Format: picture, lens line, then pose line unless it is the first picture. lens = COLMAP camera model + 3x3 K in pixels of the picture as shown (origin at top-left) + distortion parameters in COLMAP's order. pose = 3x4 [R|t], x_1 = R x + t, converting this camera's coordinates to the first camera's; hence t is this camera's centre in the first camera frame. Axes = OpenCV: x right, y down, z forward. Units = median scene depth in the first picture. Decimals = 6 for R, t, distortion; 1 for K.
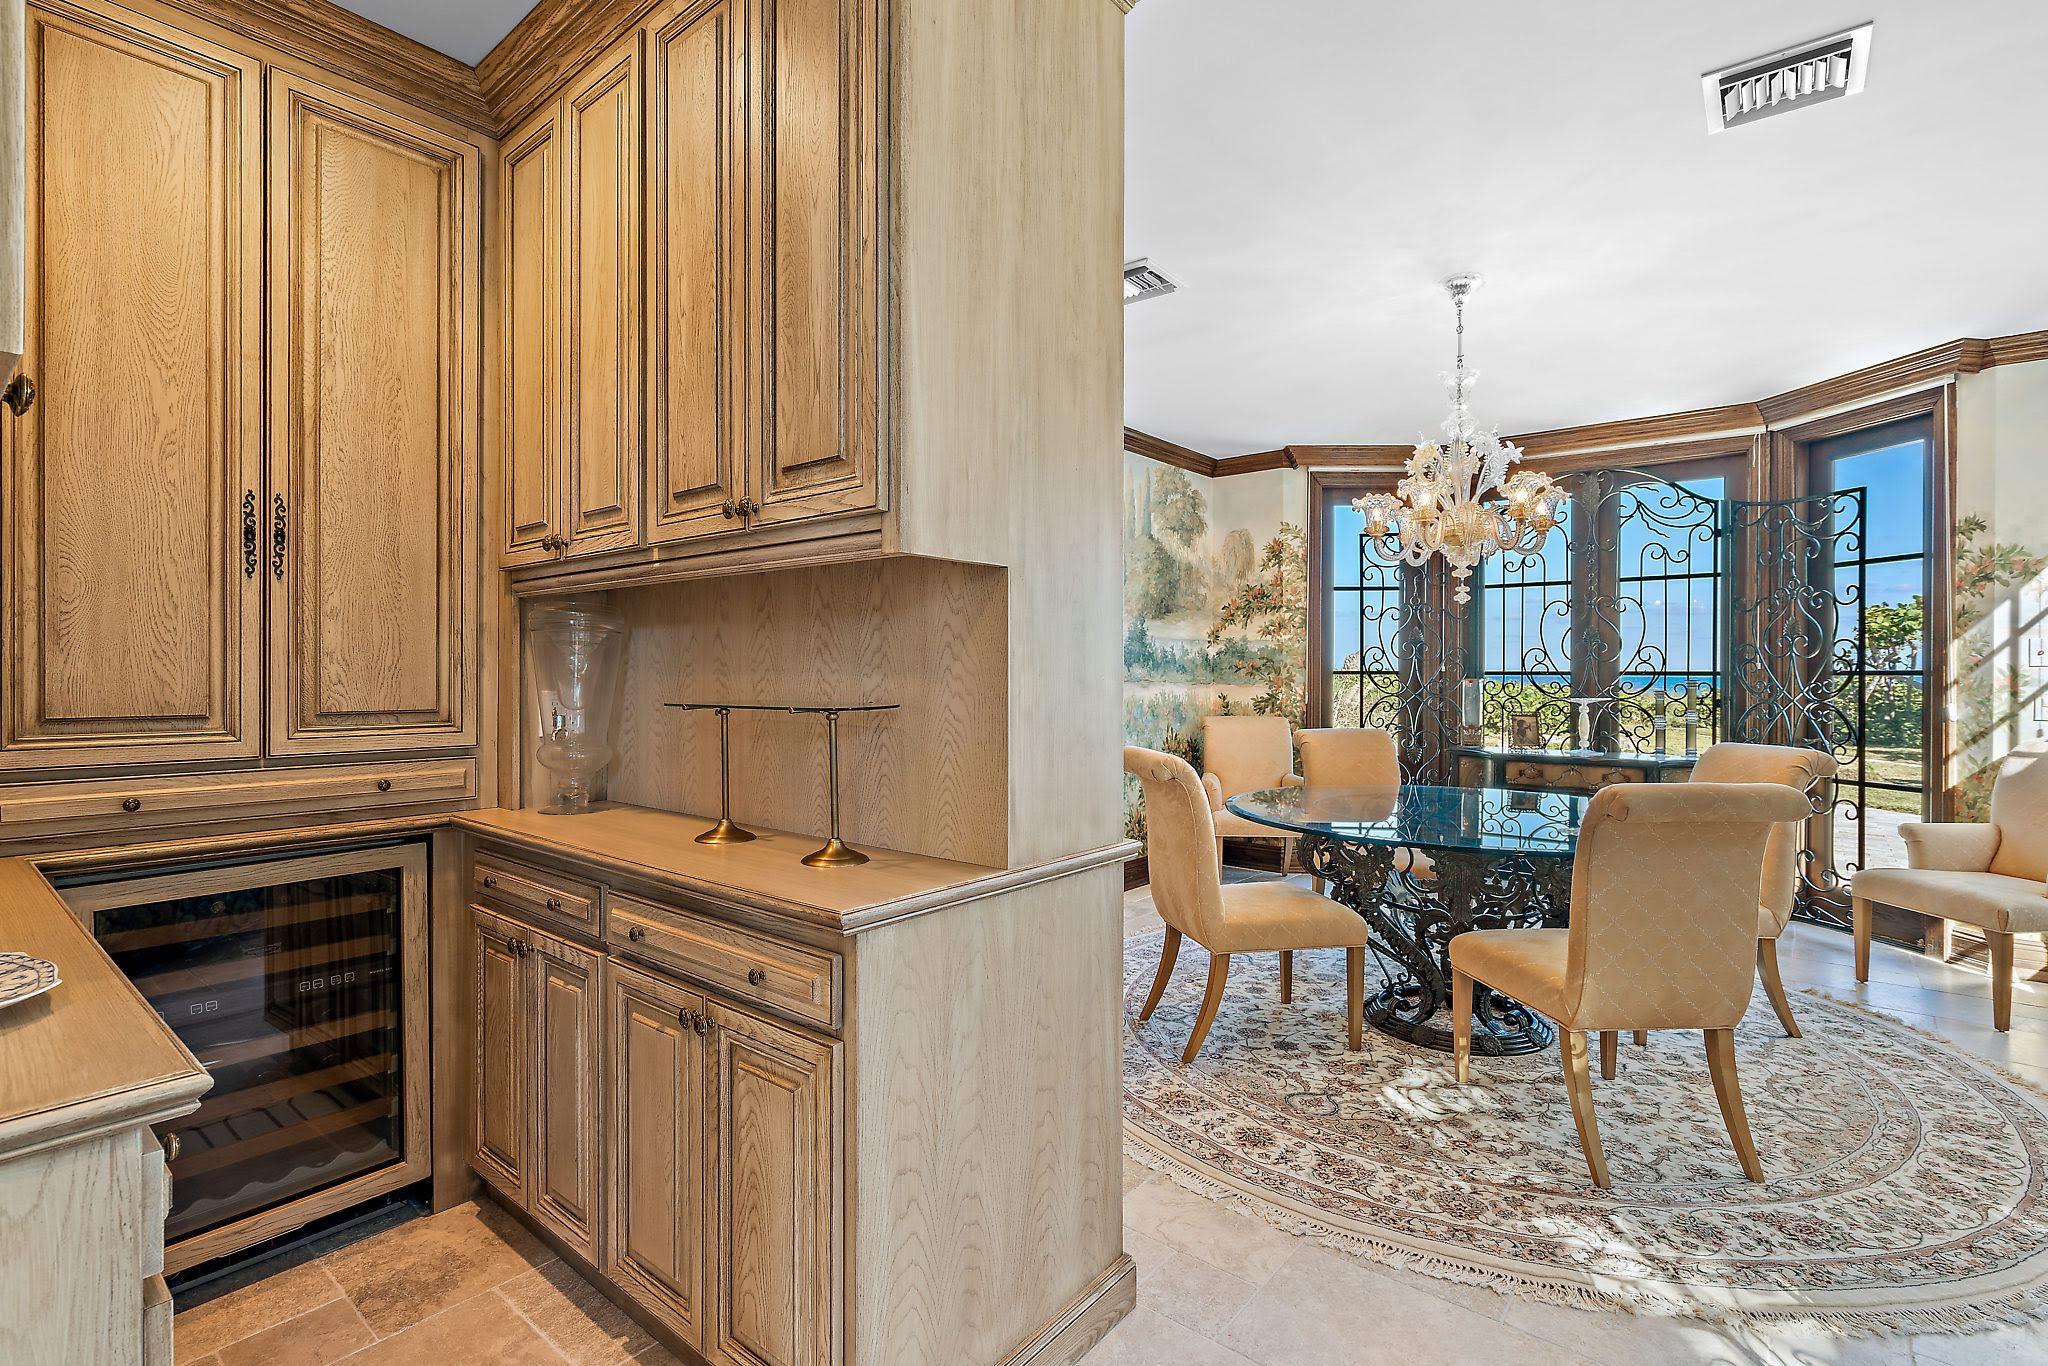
lens RADIAL K [[952.8, 0, 1023.8], [0, 952.8, 666.7], [0, 0, 1]] dist [0.000789, 0.000116]
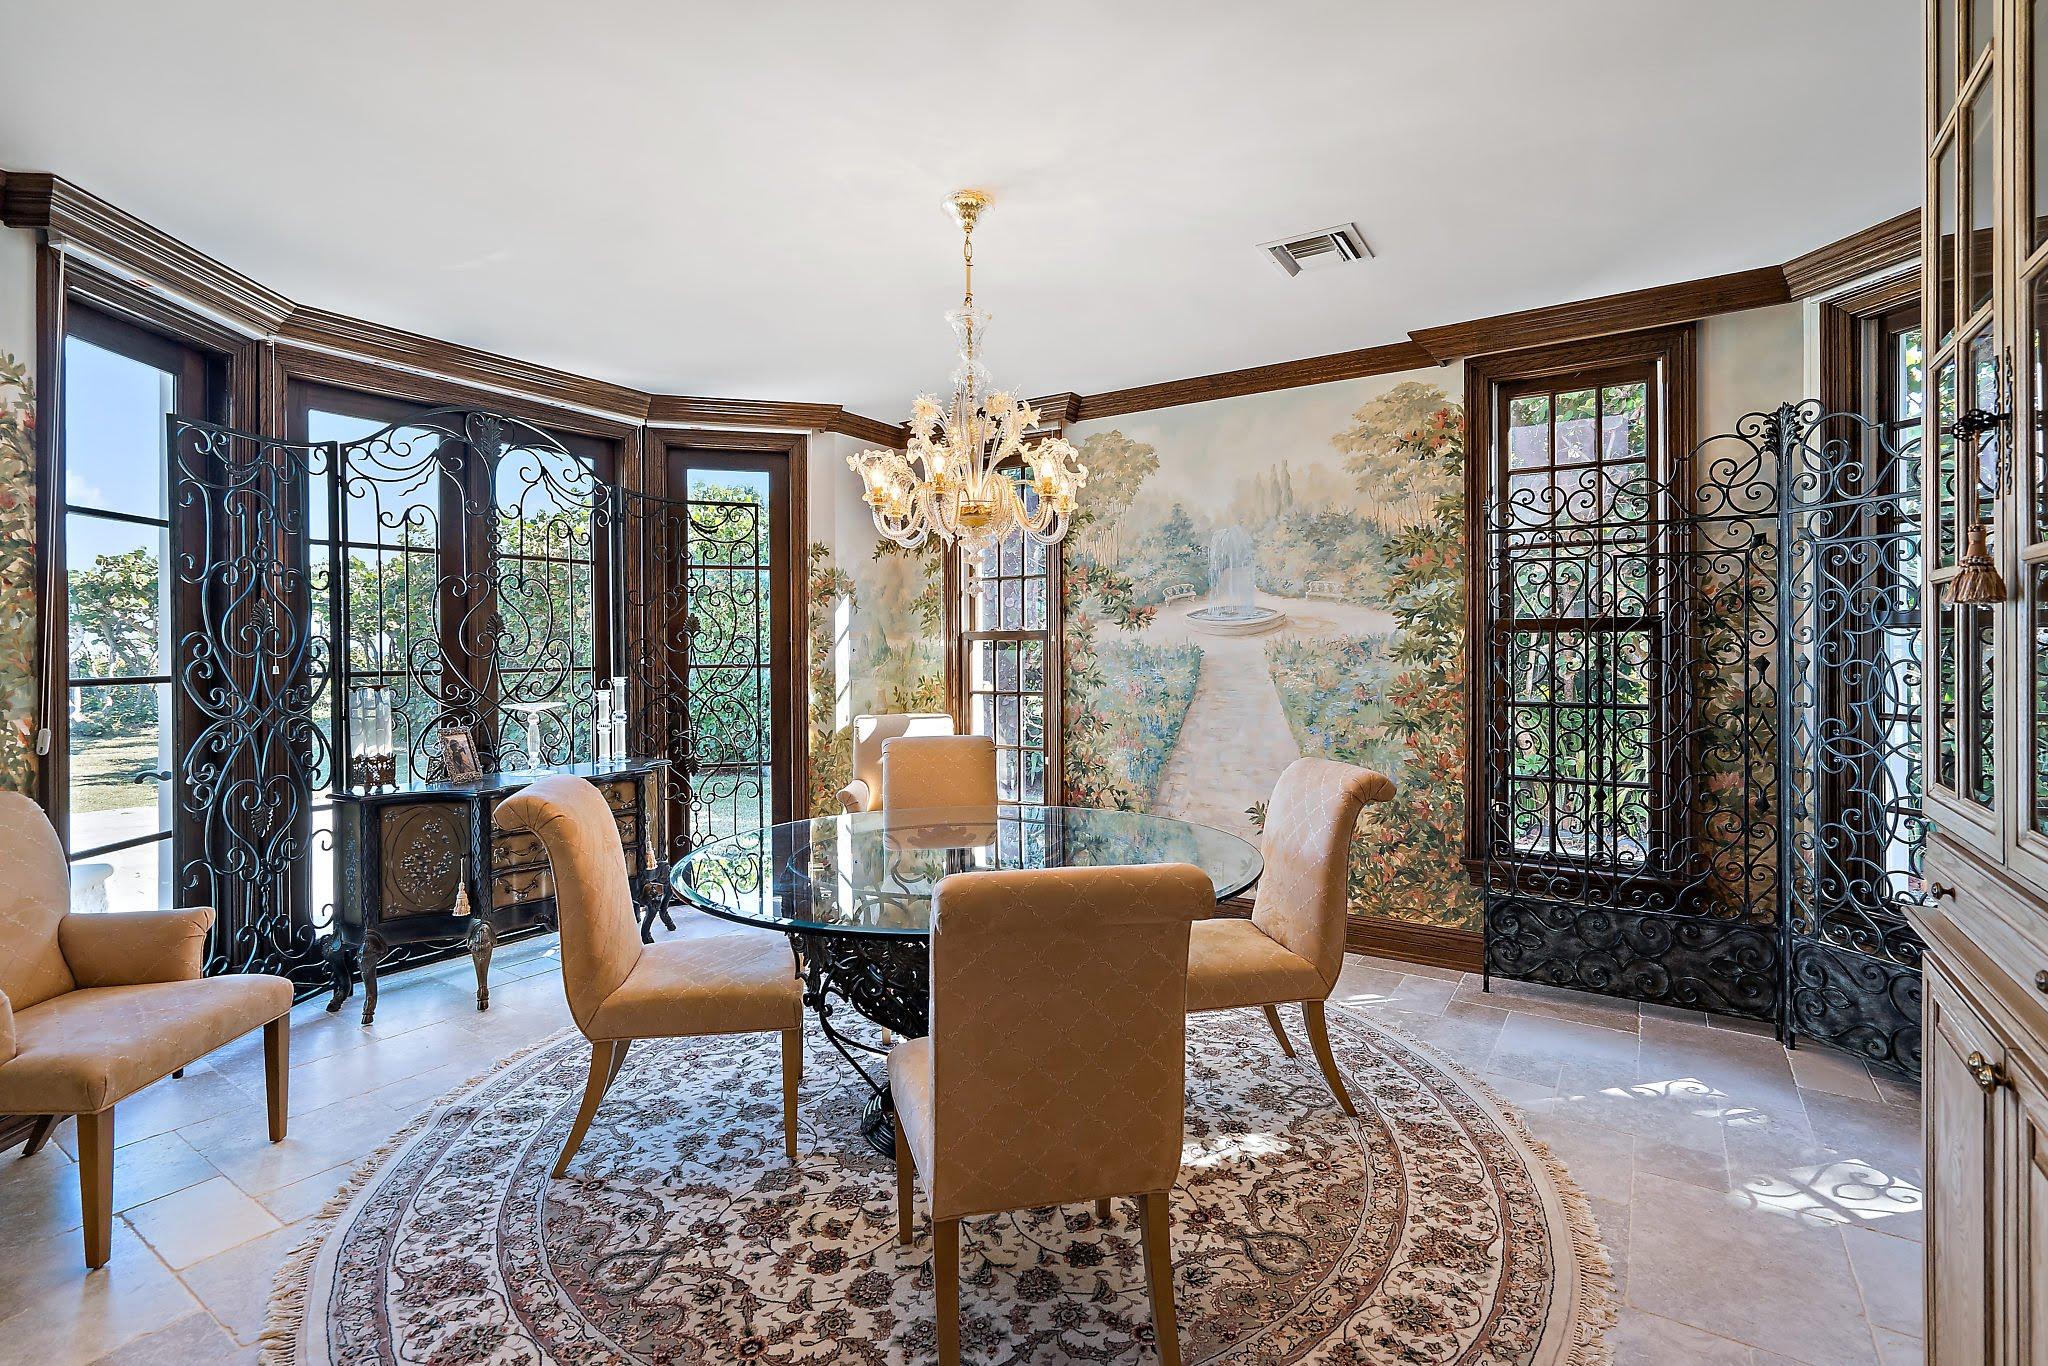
lens RADIAL K [[952.8, 0, 1028.4], [0, 952.8, 645.8], [0, 0, 1]] dist [0.000789, 0.000116]
pose [[-0.094247, 0.012190, 0.995474, -0.289218], [0.012306, 0.999863, -0.011079, -0.004534], [-0.995473, 0.011206, -0.094384, 0.862170]]
